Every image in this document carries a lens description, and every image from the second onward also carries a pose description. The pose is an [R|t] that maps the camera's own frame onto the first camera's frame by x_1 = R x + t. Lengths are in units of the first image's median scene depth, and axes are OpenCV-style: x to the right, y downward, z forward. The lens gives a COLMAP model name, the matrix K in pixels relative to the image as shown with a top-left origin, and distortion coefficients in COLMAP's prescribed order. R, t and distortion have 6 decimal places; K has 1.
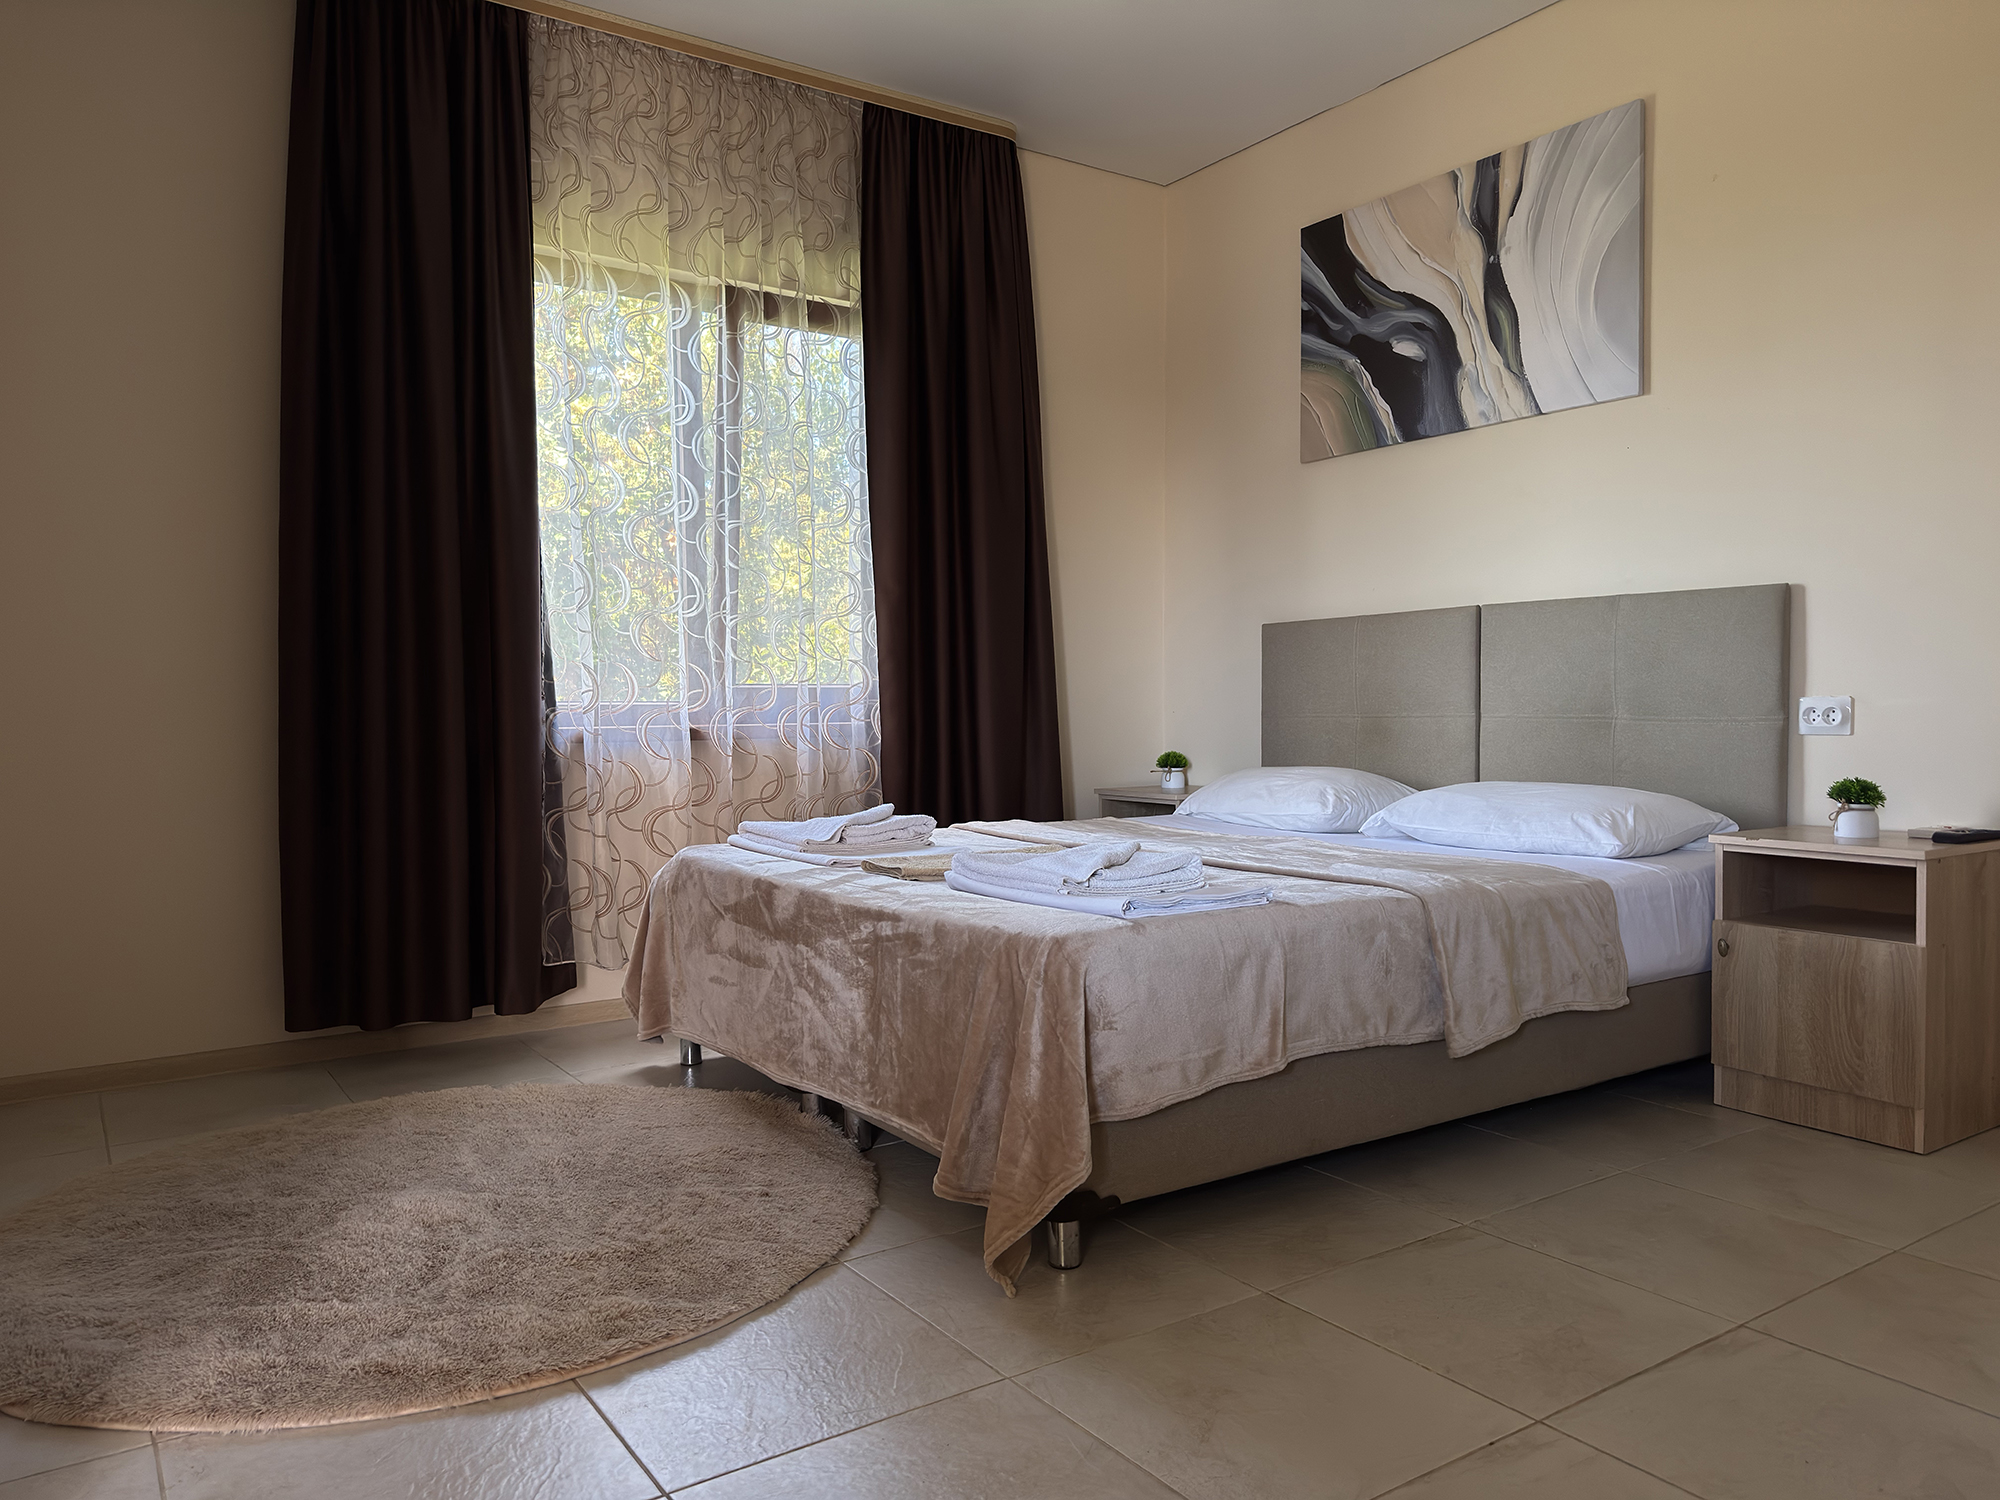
lens RADIAL K [[1404.9, 0, 1012.7], [0, 1404.9, 751.8], [0, 0, 1]] dist [0.041805, -0.042688]
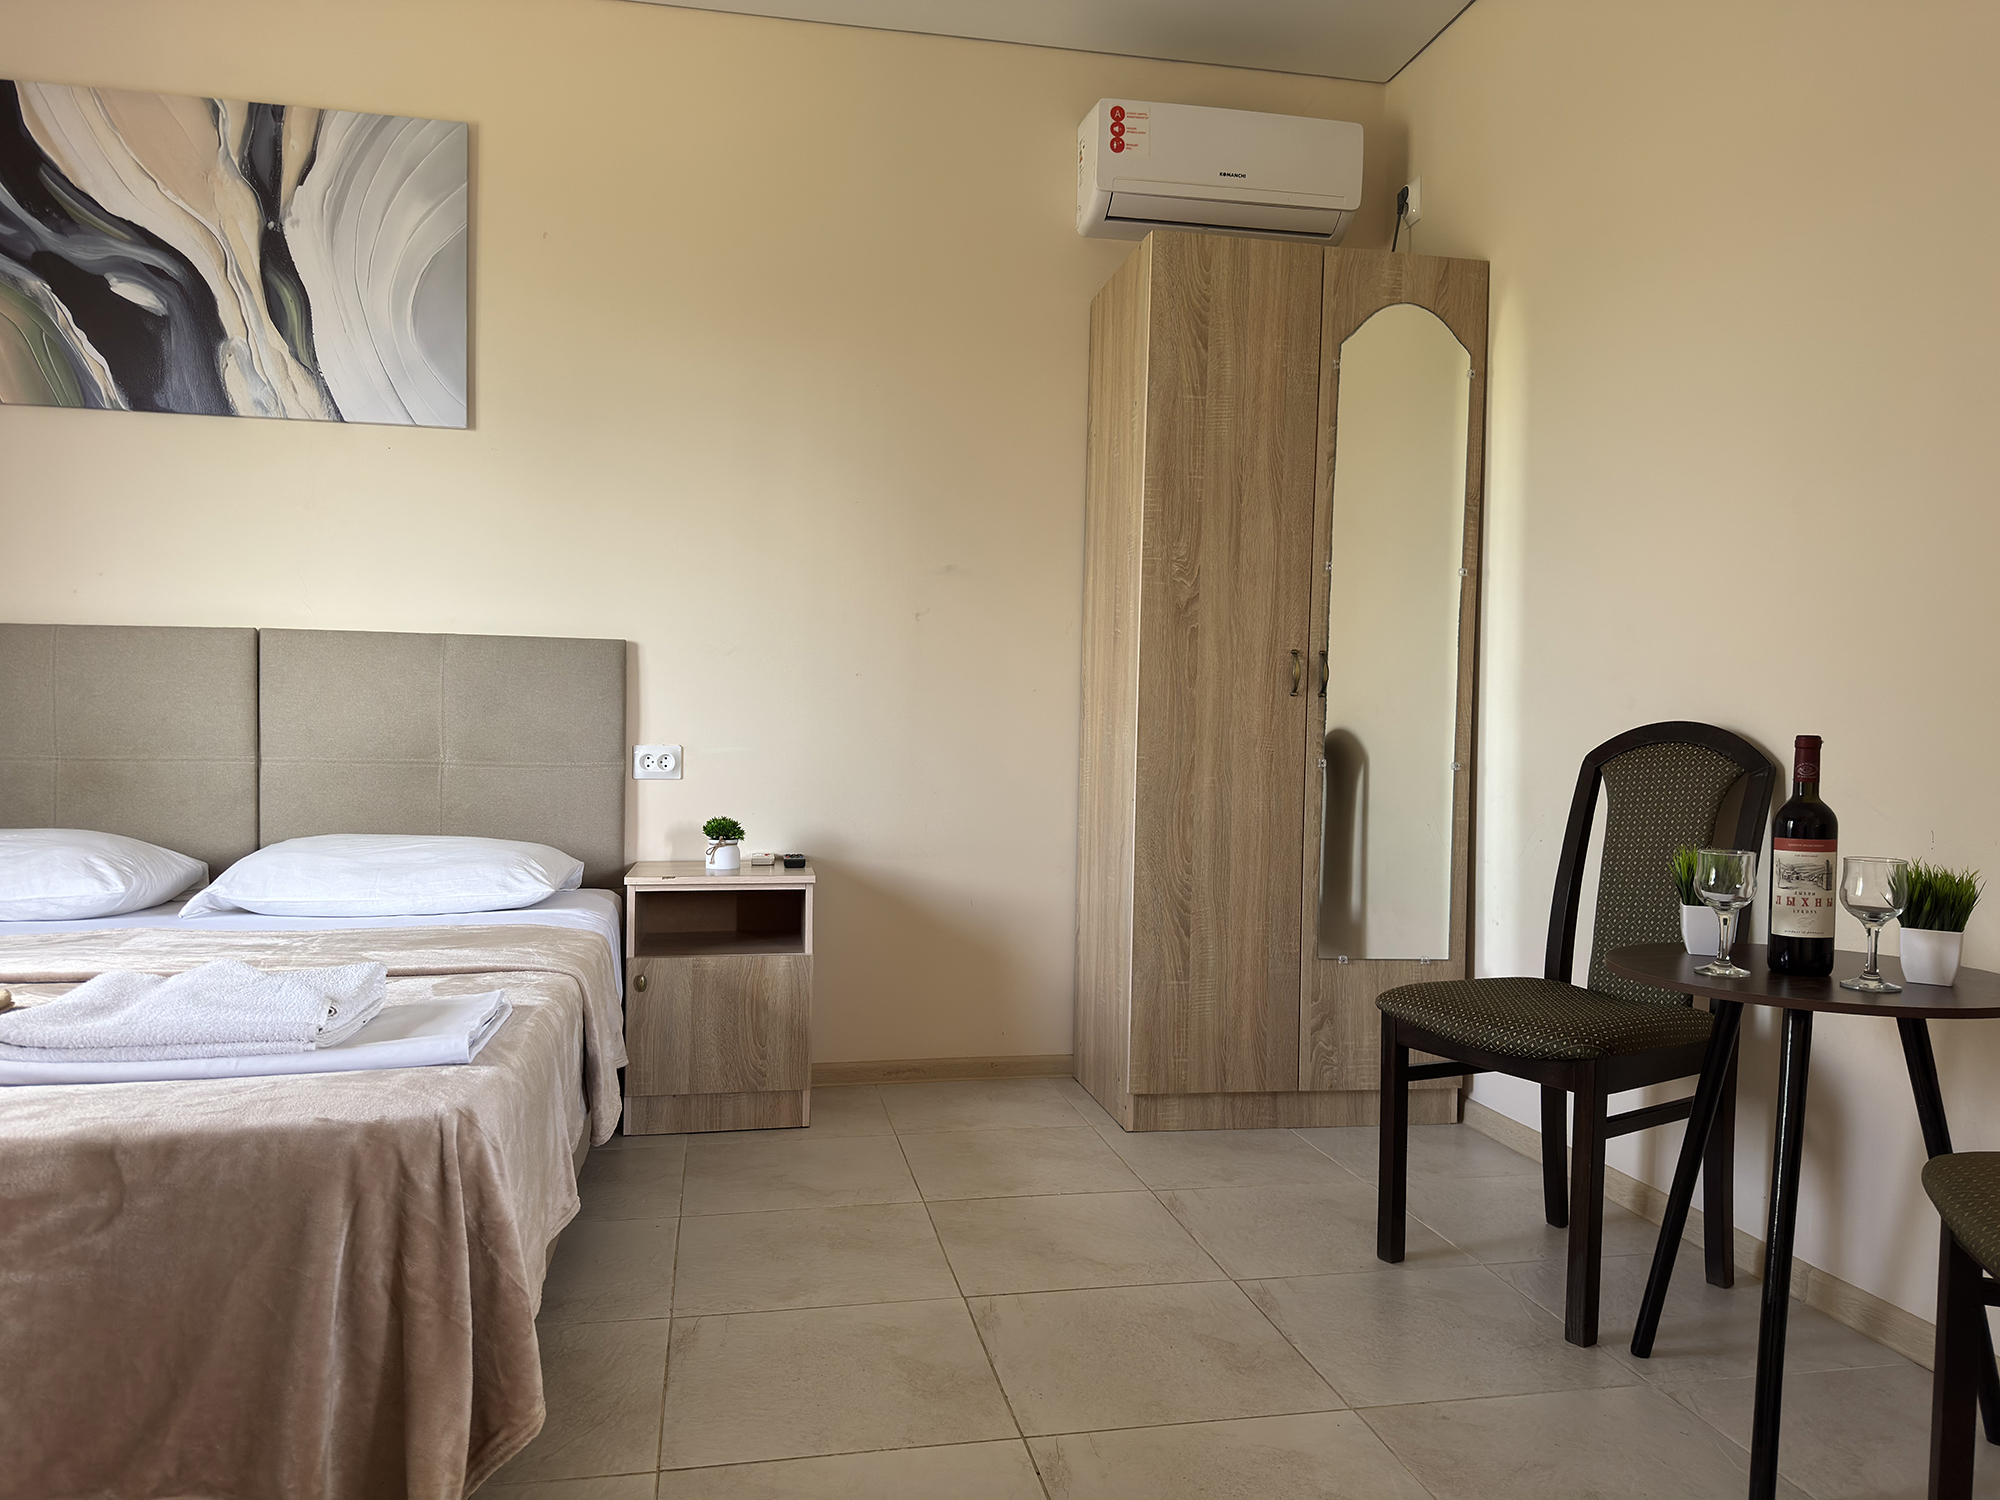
lens RADIAL K [[1404.9, 0, 1002.7], [0, 1404.9, 766.6], [0, 0, 1]] dist [0.041805, -0.042688]
pose [[0.394220, -0.011208, 0.918948, -0.273704], [0.014121, 0.999881, 0.006137, -0.019963], [-0.918908, 0.010558, 0.394331, 0.256264]]
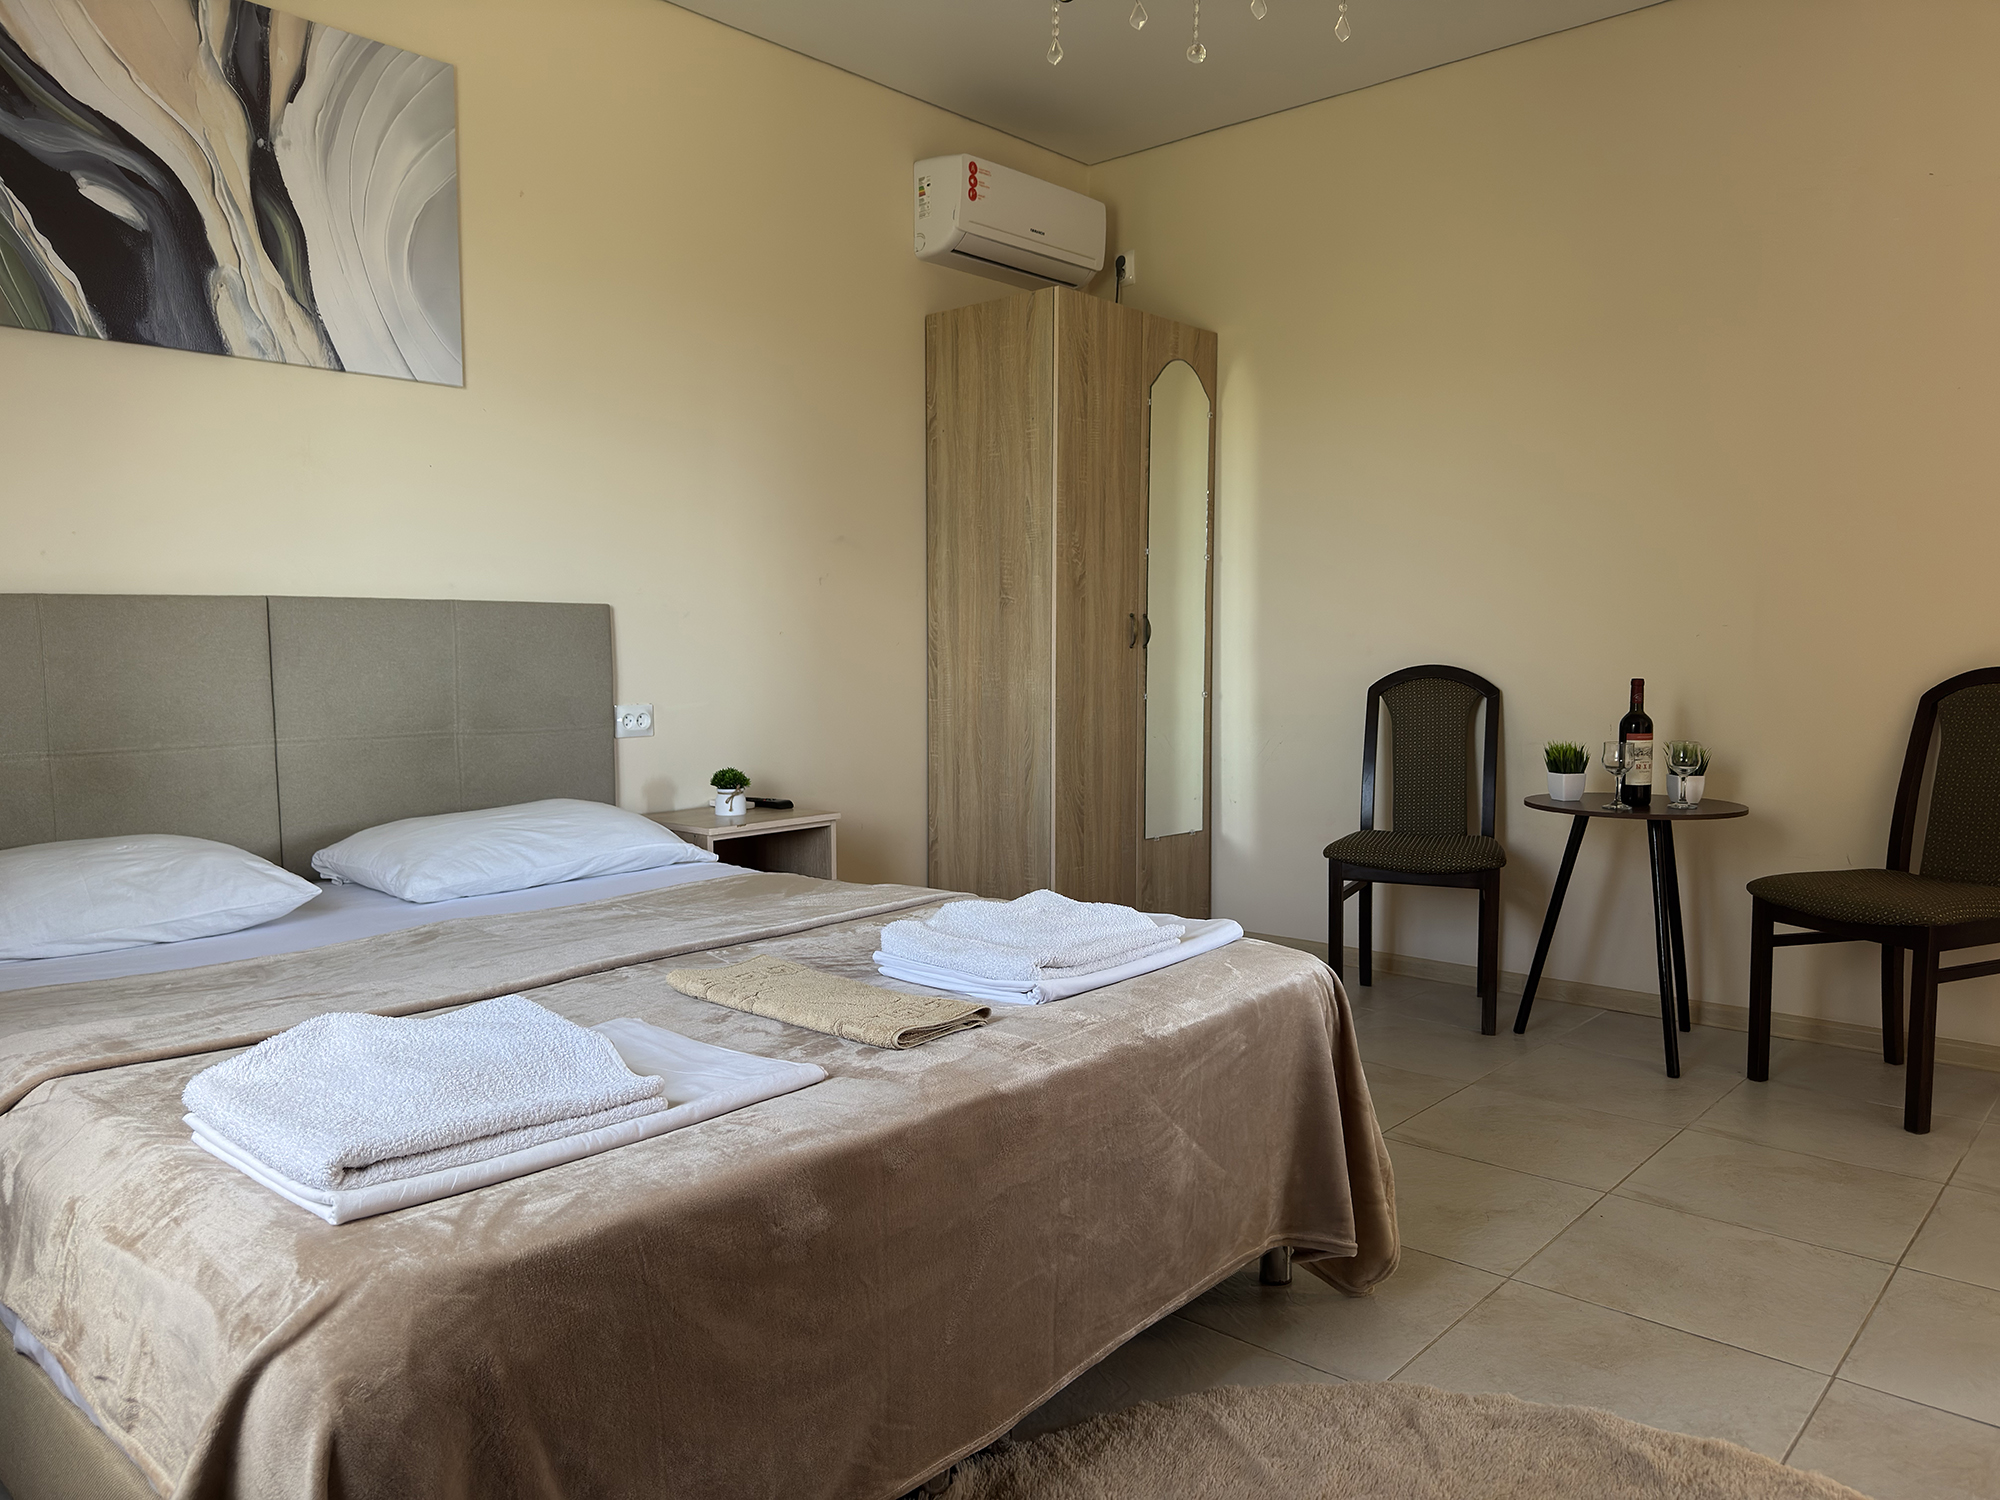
lens RADIAL K [[1404.9, 0, 991.1], [0, 1404.9, 748.2], [0, 0, 1]] dist [0.041805, -0.042688]
pose [[-0.231800, -0.066360, 0.970497, -0.508122], [0.039713, 0.996193, 0.077602, -0.065856], [-0.971952, 0.056530, -0.228283, 0.798336]]
